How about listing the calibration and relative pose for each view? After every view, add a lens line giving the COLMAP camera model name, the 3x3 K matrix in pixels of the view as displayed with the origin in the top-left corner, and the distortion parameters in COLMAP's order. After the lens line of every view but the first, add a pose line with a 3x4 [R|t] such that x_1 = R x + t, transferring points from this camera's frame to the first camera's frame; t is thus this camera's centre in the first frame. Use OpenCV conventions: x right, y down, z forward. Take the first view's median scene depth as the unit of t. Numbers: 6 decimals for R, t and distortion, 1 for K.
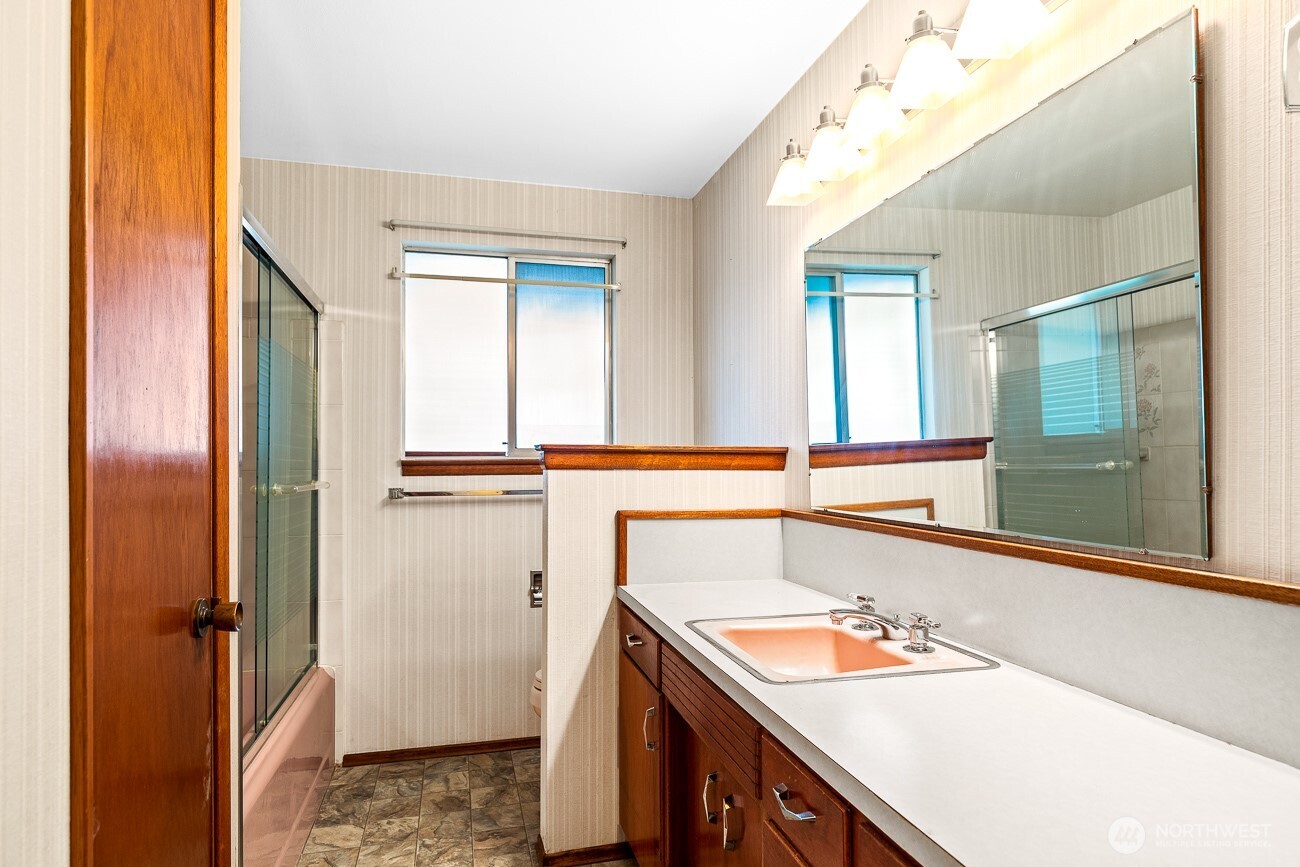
lens RADIAL K [[679.9, 0, 649.7], [0, 679.9, 475.9], [0, 0, 1]] dist [0.002816, 0.000151]
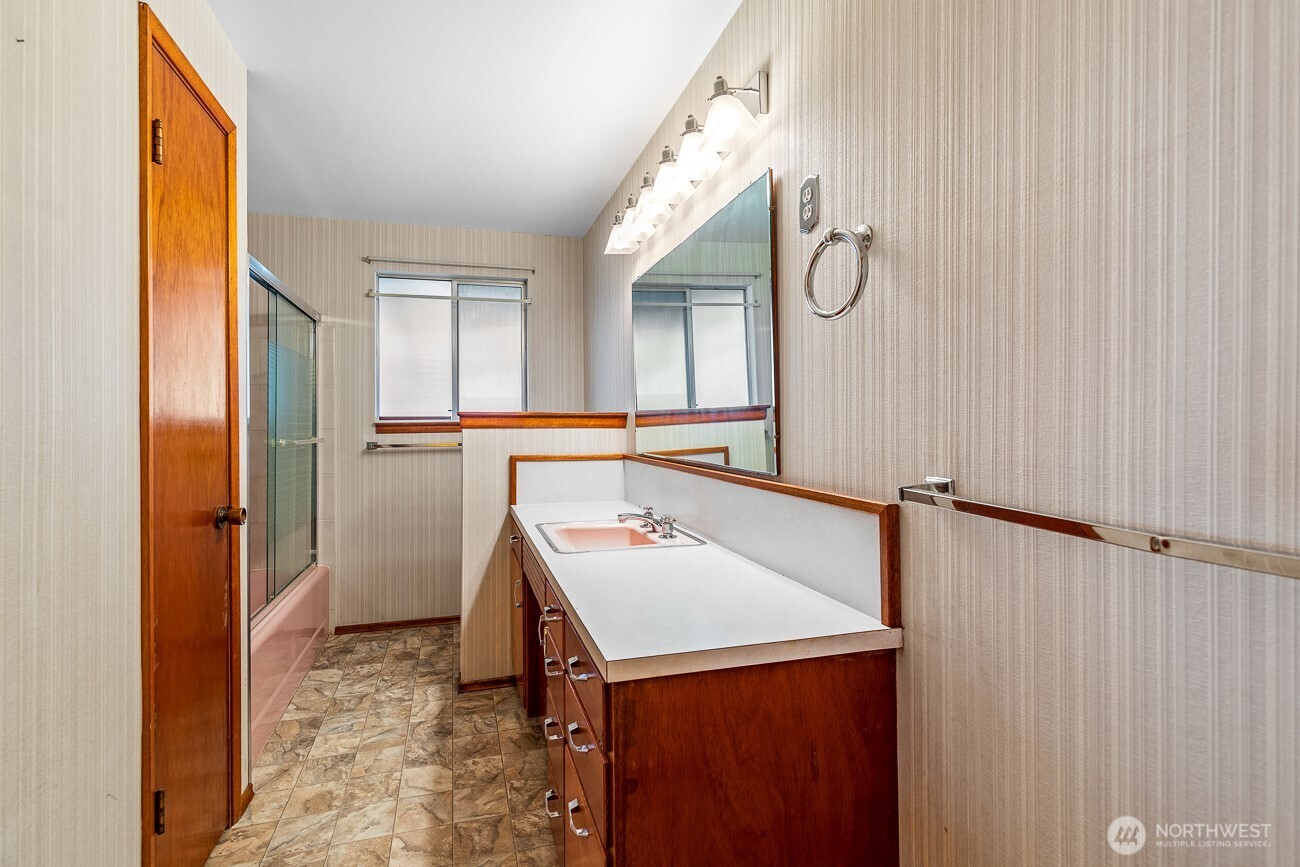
lens RADIAL K [[580.7, 0, 650.0], [0, 580.7, 433.5], [0, 0, 1]] dist [0.009434, -0.000246]
pose [[0.999960, -0.005926, 0.006707, 0.224691], [0.005940, 0.999980, -0.002070, 0.006070], [-0.006695, 0.002110, 0.999975, -0.257356]]
